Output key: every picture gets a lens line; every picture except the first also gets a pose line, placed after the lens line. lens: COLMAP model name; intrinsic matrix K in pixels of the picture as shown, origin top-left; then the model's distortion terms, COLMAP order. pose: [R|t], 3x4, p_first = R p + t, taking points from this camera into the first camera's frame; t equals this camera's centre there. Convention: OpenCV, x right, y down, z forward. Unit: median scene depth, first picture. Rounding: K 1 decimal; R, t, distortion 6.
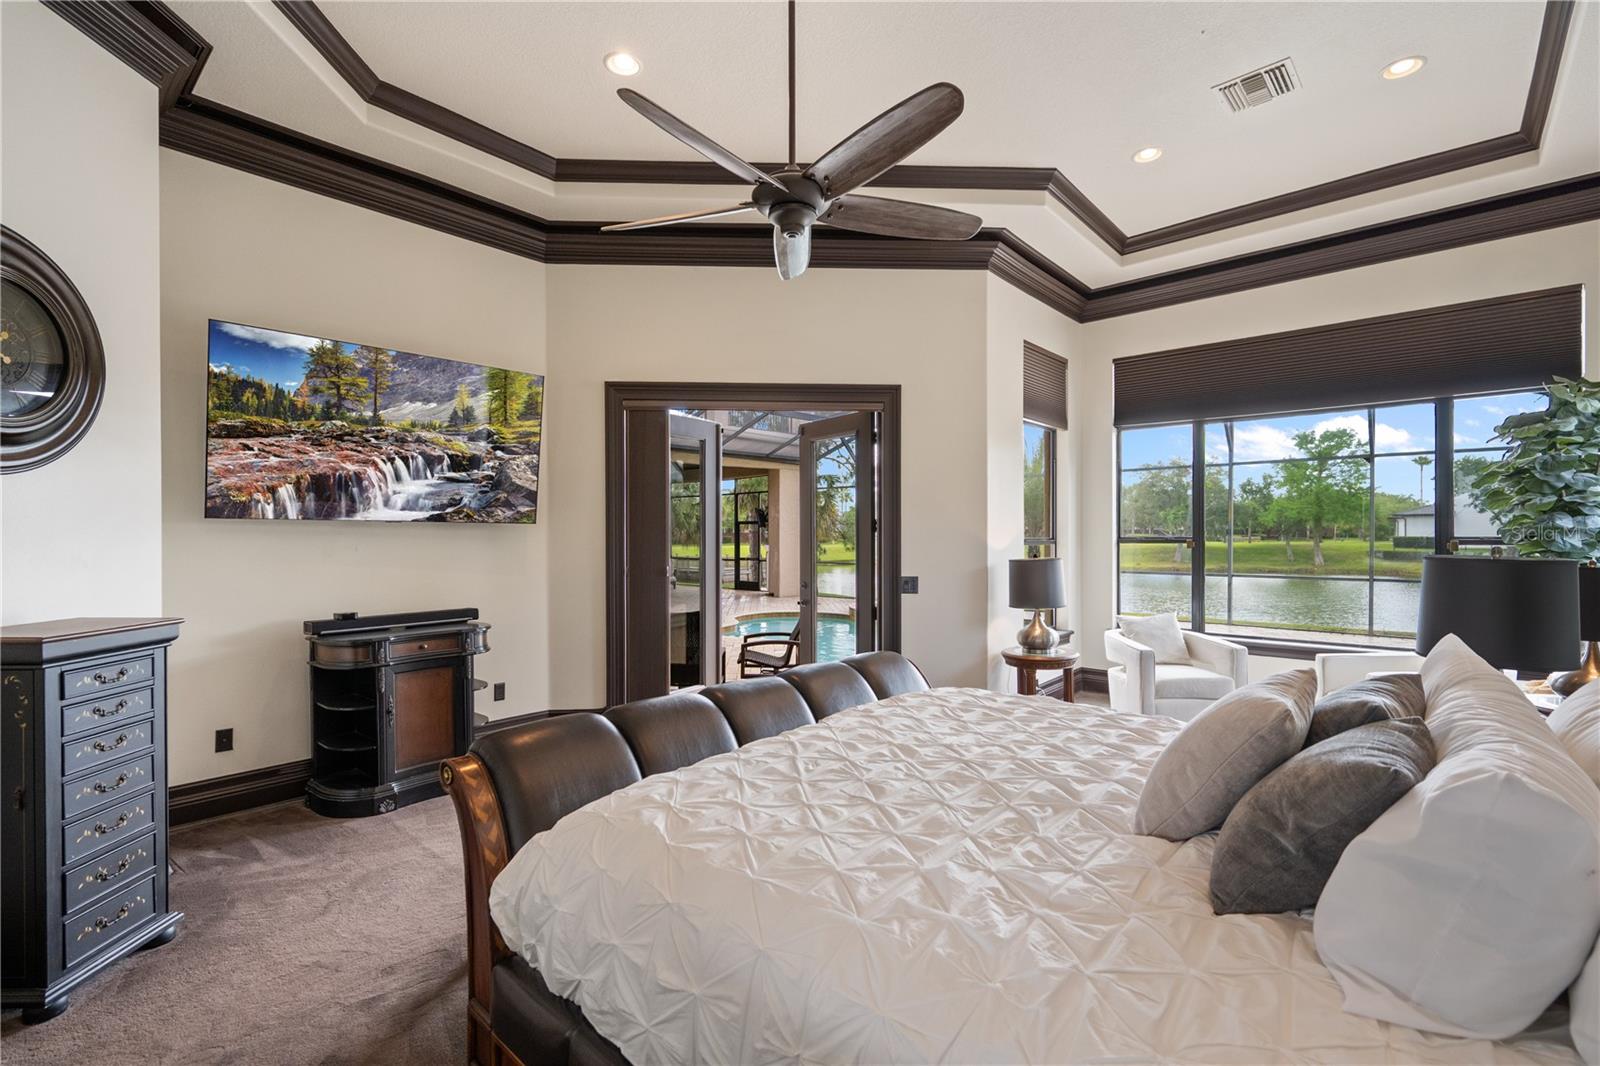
lens RADIAL K [[720.5, 0, 800.0], [0, 720.5, 533.0], [0, 0, 1]] dist [0.000450, -0.000072]
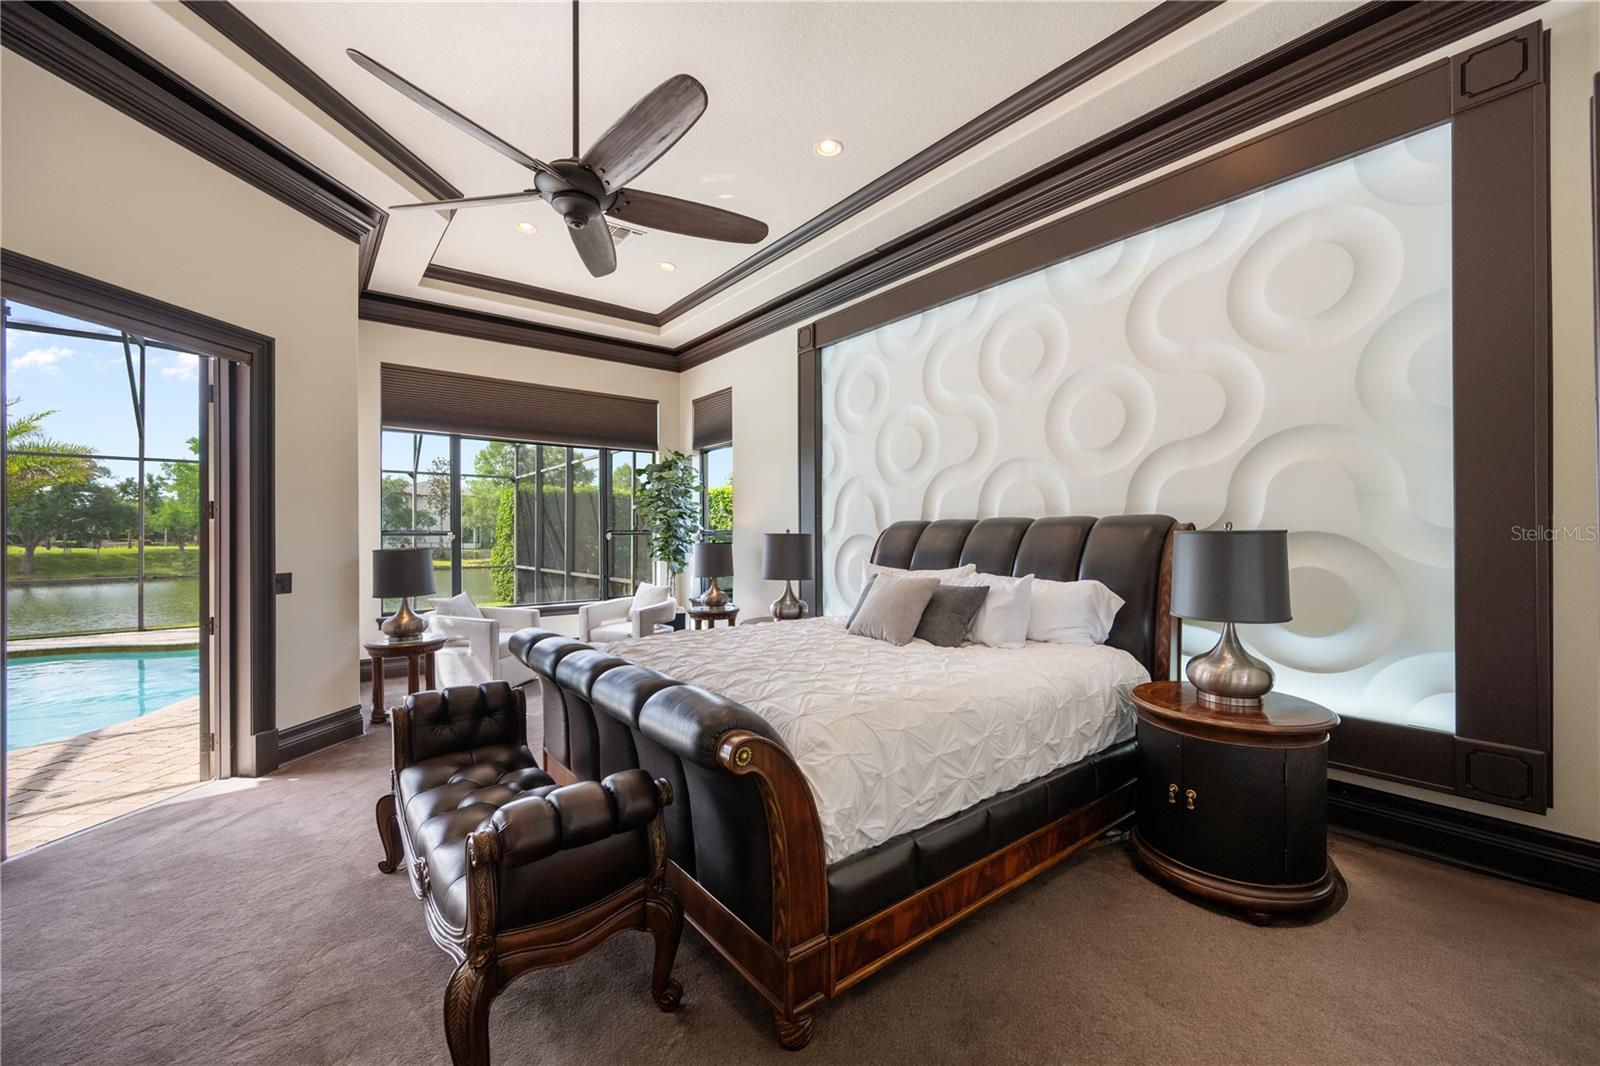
lens RADIAL K [[633.3, 0, 800.0], [0, 633.3, 533.0], [0, 0, 1]] dist [0.000365, 0.000070]
pose [[0.164721, 0.003932, 0.986332, -0.465833], [0.003959, 0.999981, -0.004648, 0.019738], [-0.986332, 0.004670, 0.164703, 0.294380]]
